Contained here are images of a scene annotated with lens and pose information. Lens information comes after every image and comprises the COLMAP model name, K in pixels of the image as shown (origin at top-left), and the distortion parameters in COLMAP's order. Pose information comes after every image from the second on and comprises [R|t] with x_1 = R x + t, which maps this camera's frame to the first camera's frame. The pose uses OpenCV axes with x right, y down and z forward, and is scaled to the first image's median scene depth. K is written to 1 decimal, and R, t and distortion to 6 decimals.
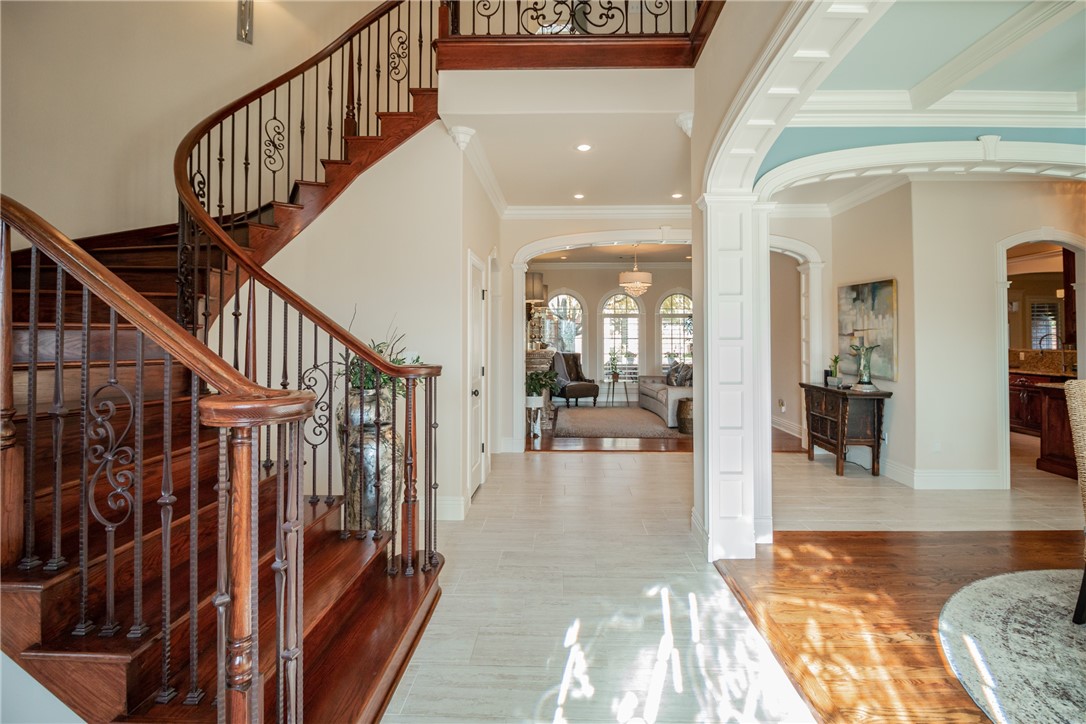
lens RADIAL K [[508.7, 0, 547.8], [0, 508.7, 326.7], [0, 0, 1]] dist [-0.020560, -0.003096]
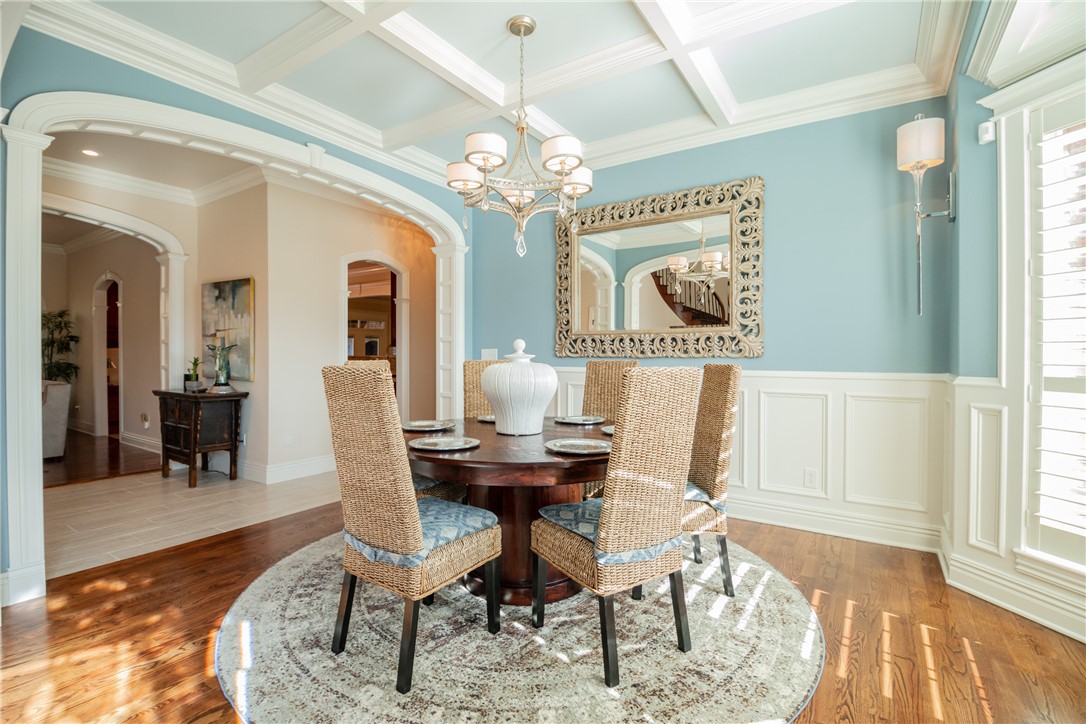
lens RADIAL K [[508.7, 0, 533.9], [0, 508.7, 359.5], [0, 0, 1]] dist [-0.020560, -0.003096]
pose [[0.520666, -0.012954, 0.853662, 0.127118], [-0.016808, 0.999536, 0.025419, 0.030698], [-0.853595, -0.027583, 0.520206, 0.006674]]
